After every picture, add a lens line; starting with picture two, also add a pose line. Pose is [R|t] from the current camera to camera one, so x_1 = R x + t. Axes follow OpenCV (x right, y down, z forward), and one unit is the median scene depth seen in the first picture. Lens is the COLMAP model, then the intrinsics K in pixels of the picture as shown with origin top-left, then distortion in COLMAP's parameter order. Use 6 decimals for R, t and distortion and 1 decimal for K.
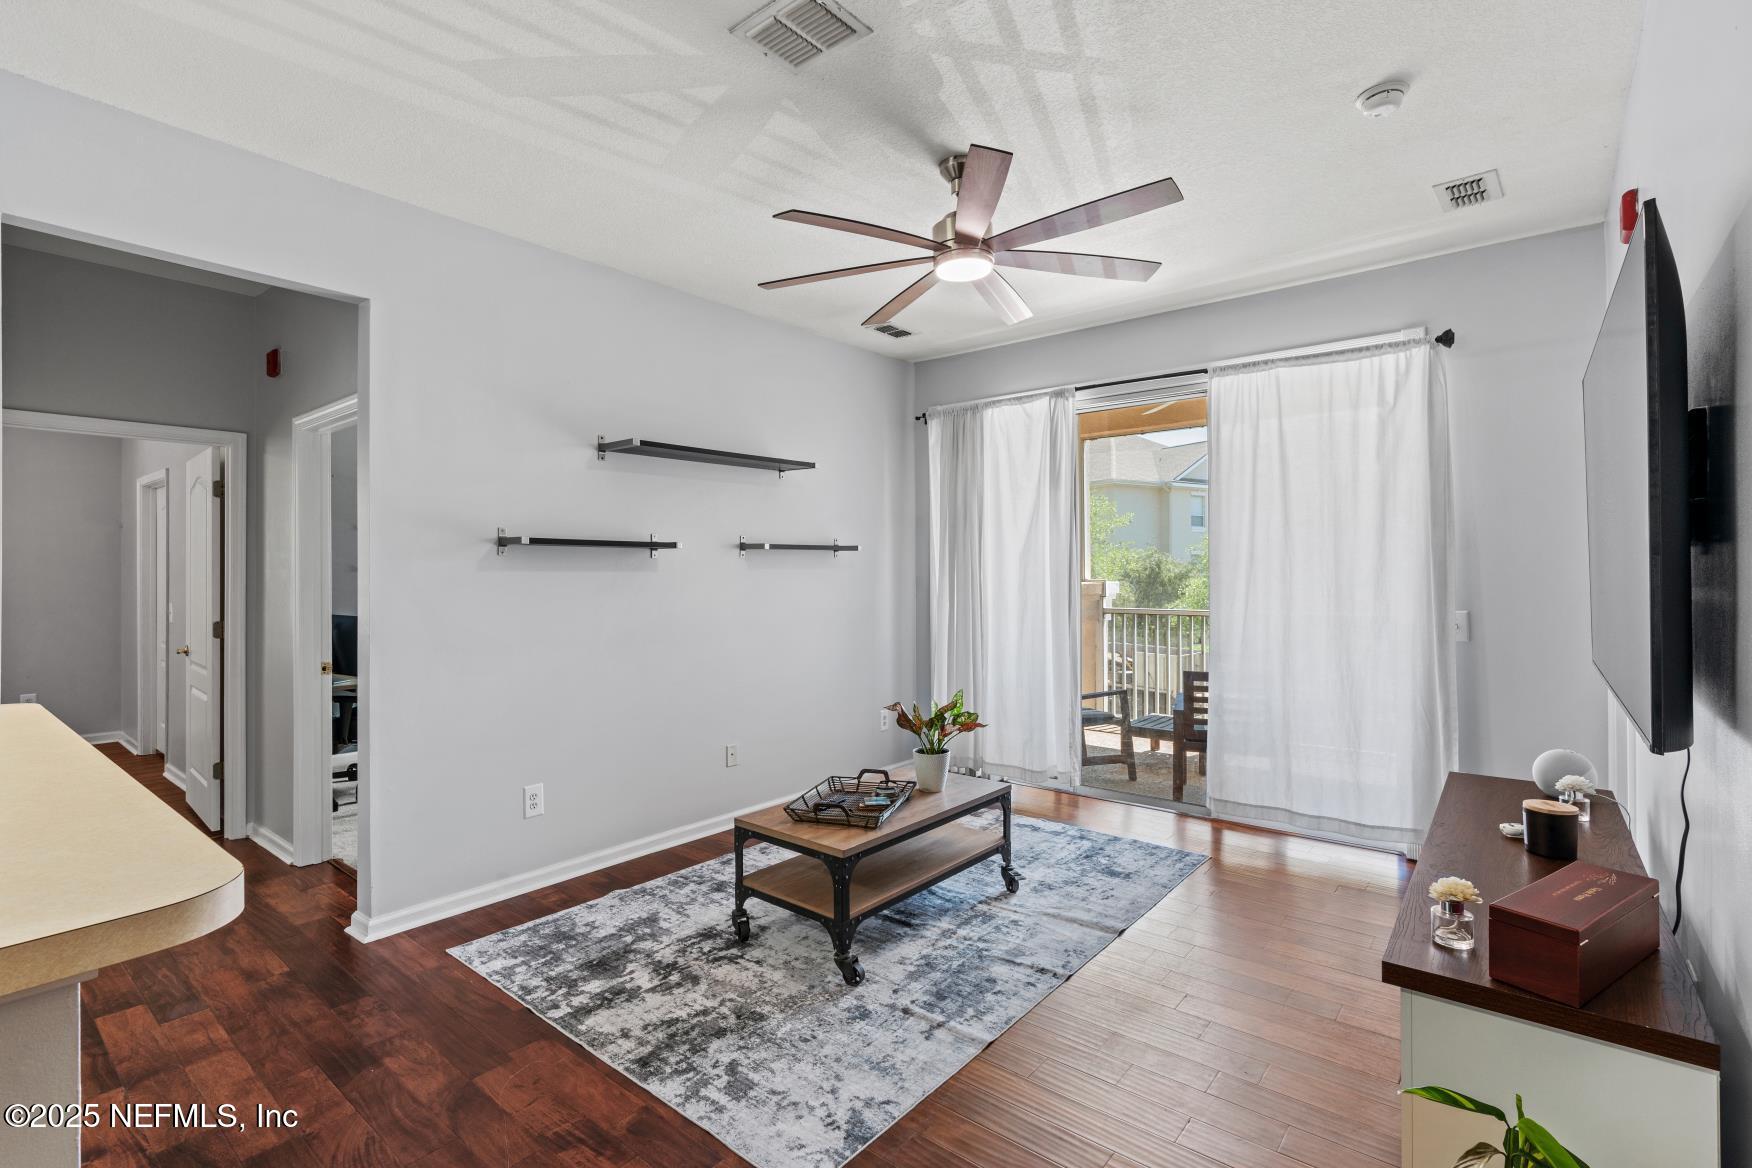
lens RADIAL K [[810.6, 0, 890.5], [0, 810.6, 574.4], [0, 0, 1]] dist [-0.007143, 0.002047]
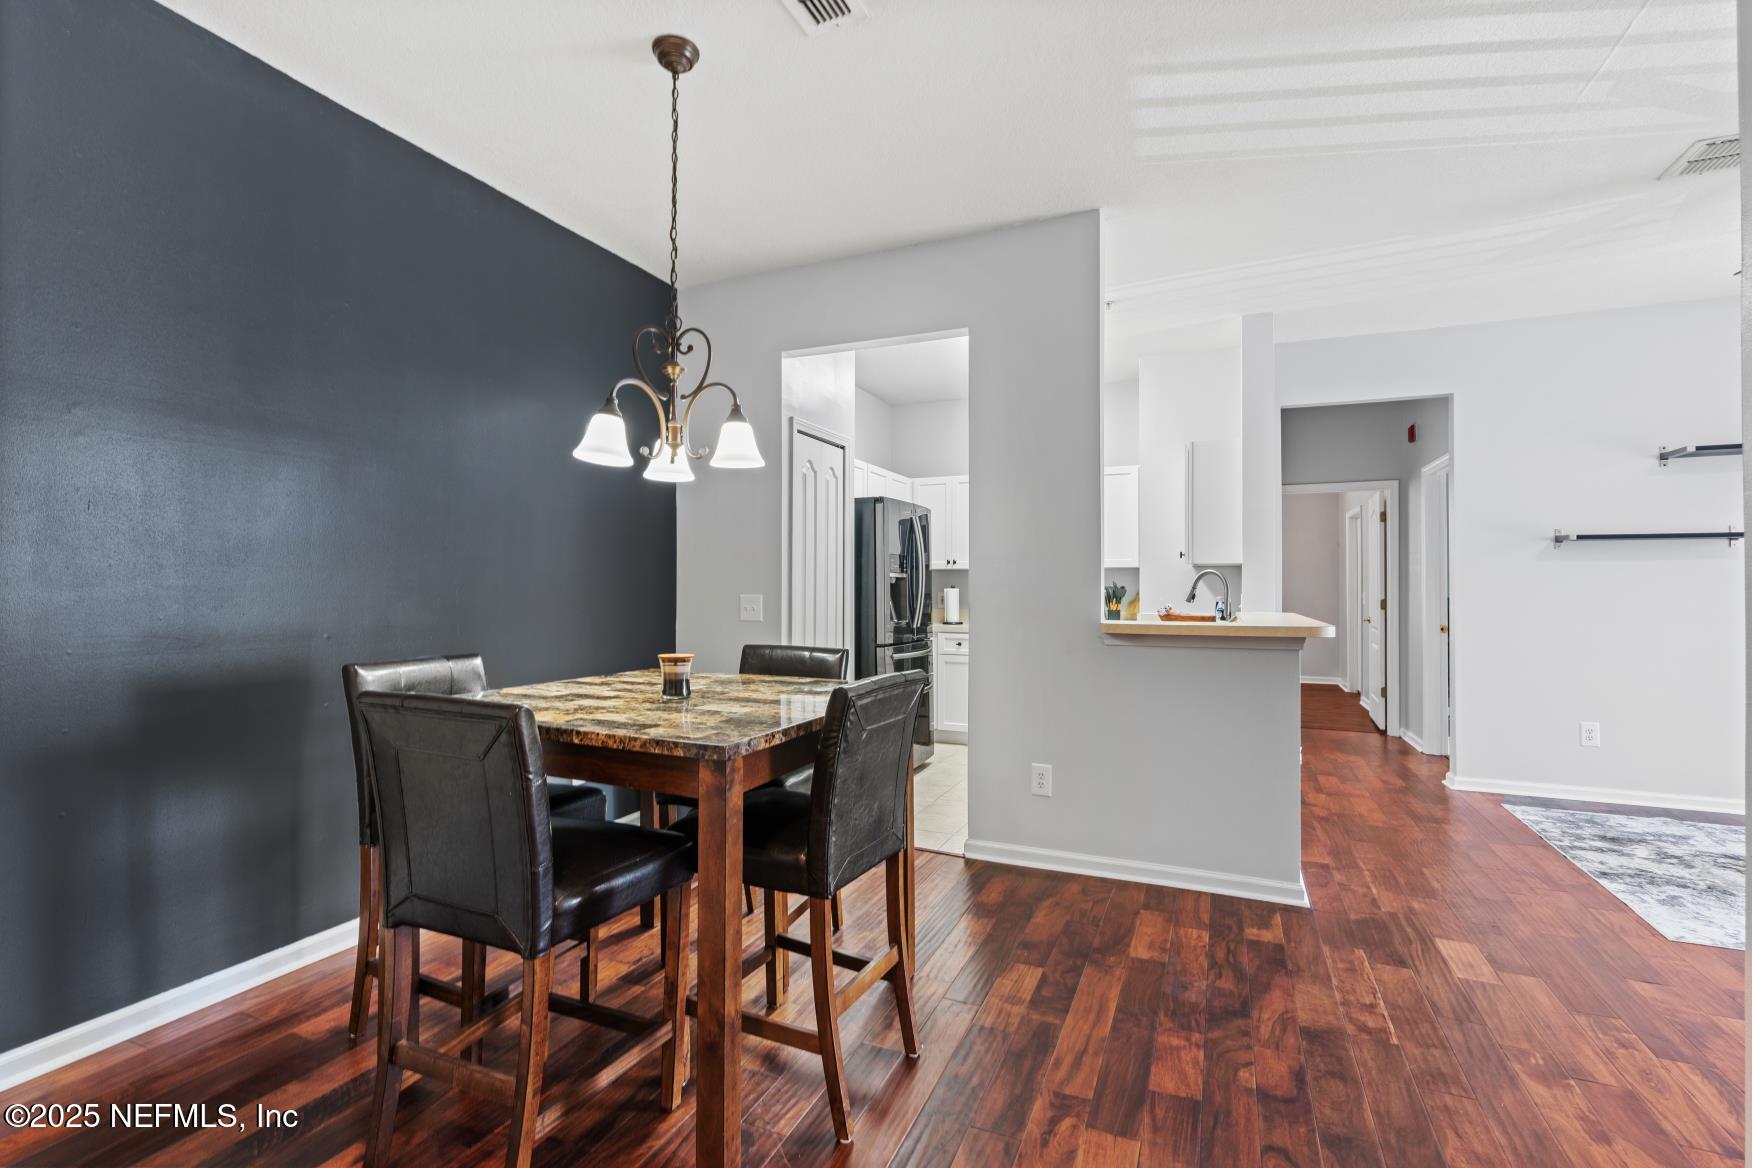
lens RADIAL K [[810.6, 0, 874.8], [0, 810.6, 571.2], [0, 0, 1]] dist [-0.007143, 0.002047]
pose [[0.272466, -0.017758, -0.962001, 0.609656], [-0.006216, 0.999776, -0.020216, 0.057485], [0.962145, 0.011488, 0.272295, -0.571295]]
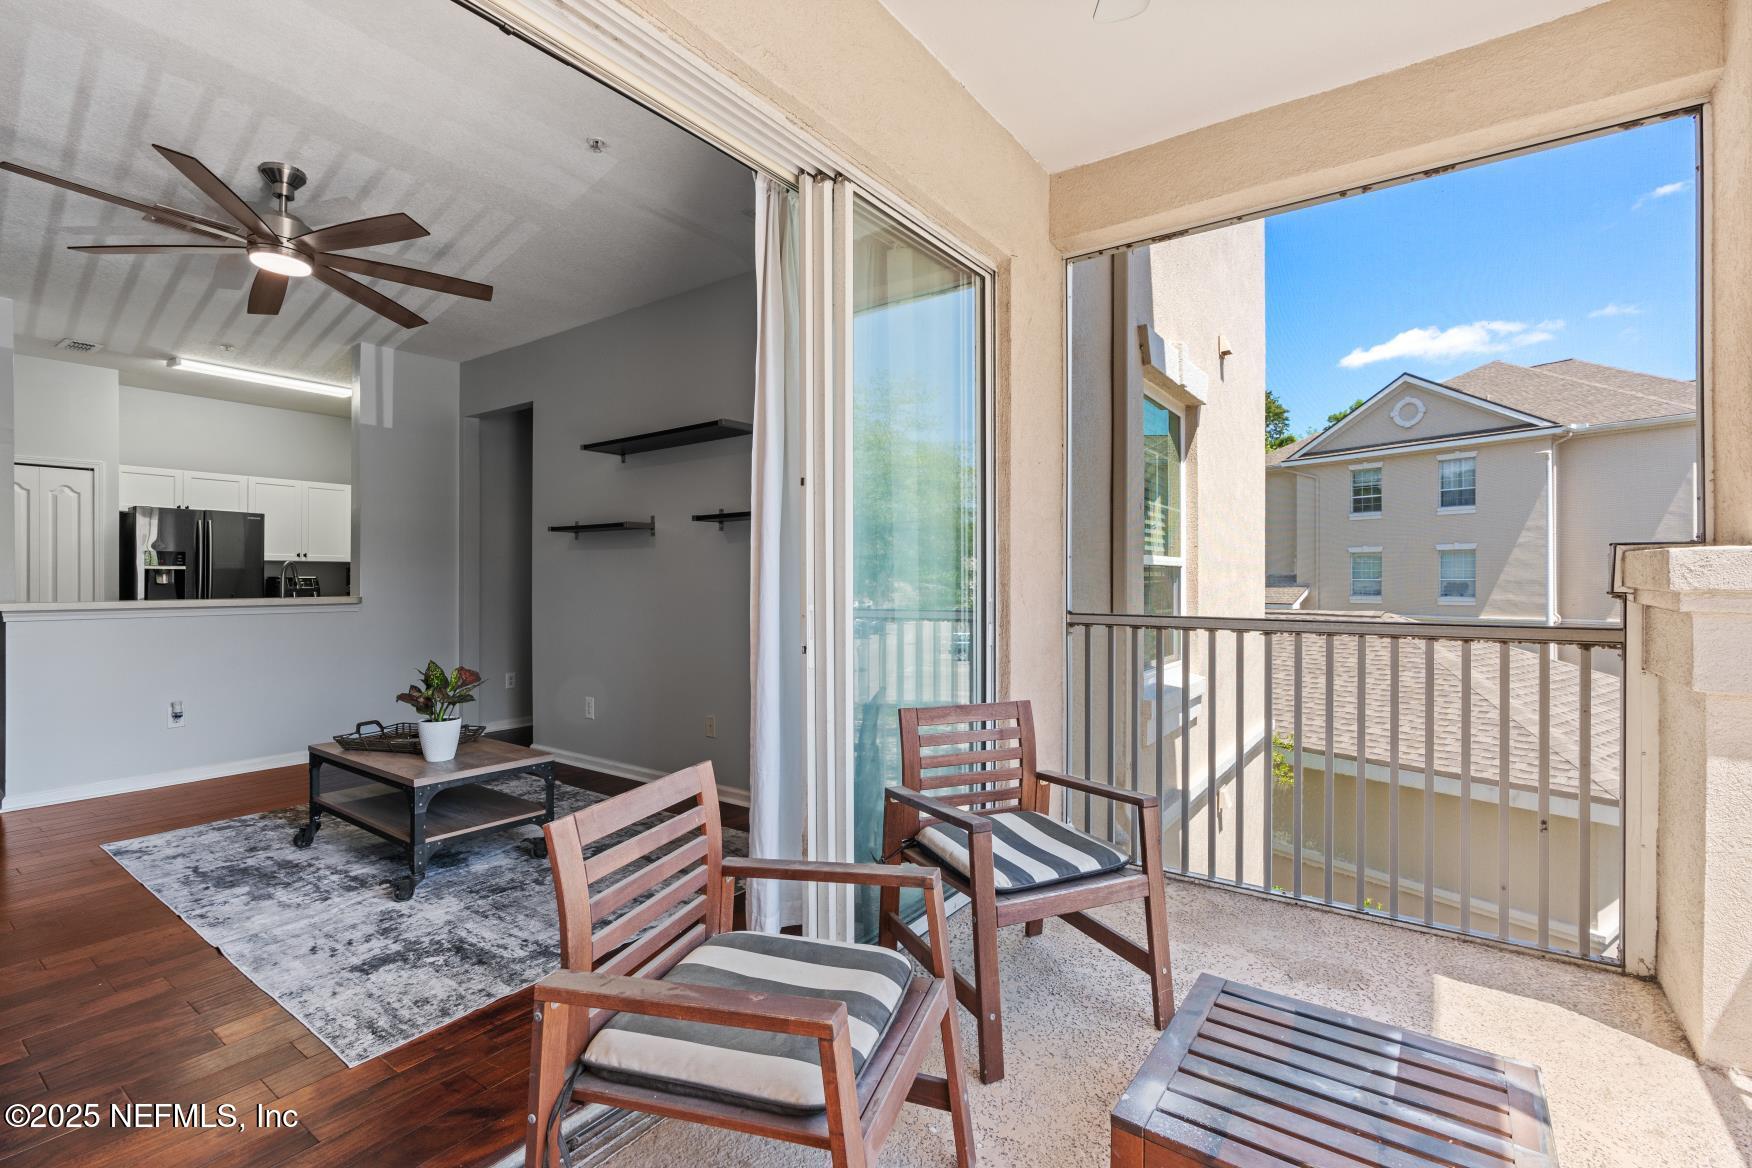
lens RADIAL K [[810.6, 0, 891.5], [0, 810.6, 581.3], [0, 0, 1]] dist [-0.007143, 0.002047]
pose [[0.050126, 0.003396, -0.998737, 1.236644], [-0.004142, 0.999986, 0.003193, 0.055174], [0.998734, 0.003976, 0.050140, 1.763033]]
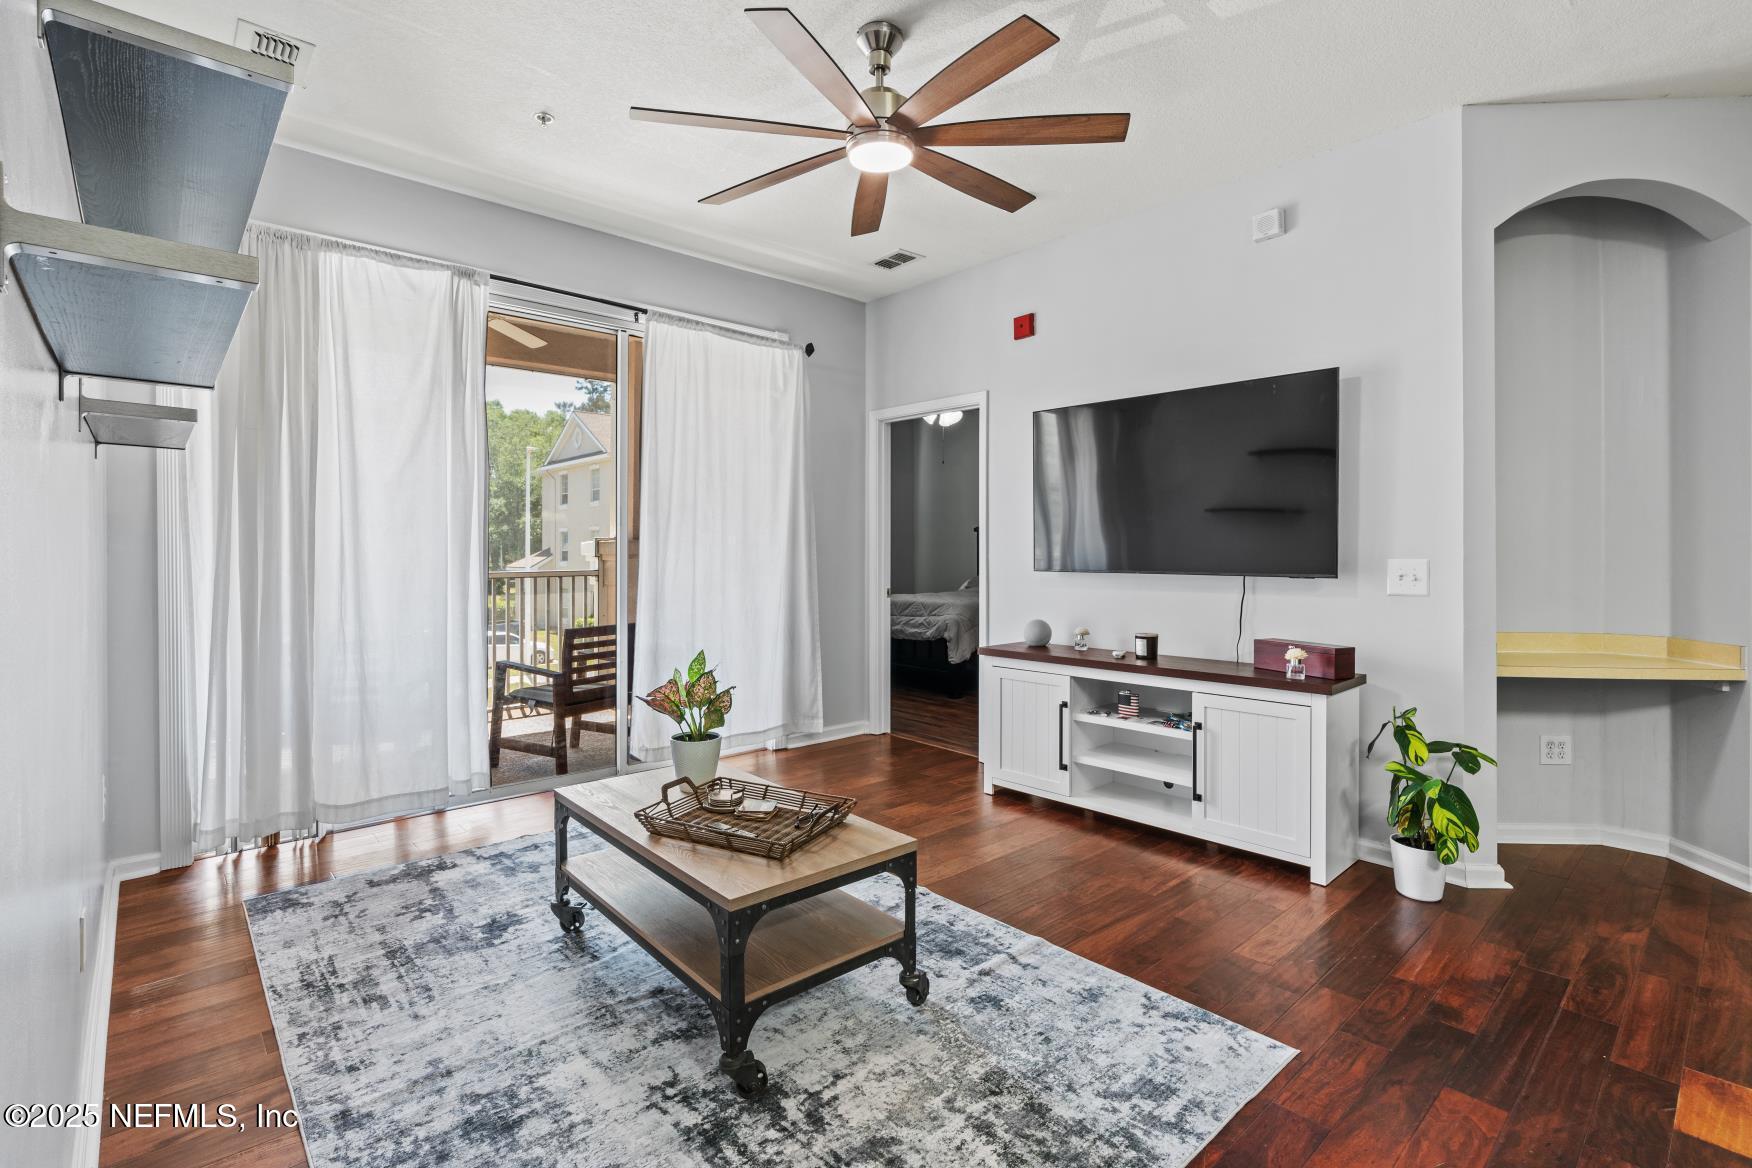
lens RADIAL K [[809.8, 0, 875.4], [0, 809.8, 561.0], [0, 0, 1]] dist [-0.007754, 0.000935]
pose [[0.159090, -0.009251, 0.987221, -0.776777], [0.001279, 0.999957, 0.009165, 0.058160], [-0.987263, -0.000195, 0.159095, 0.848220]]
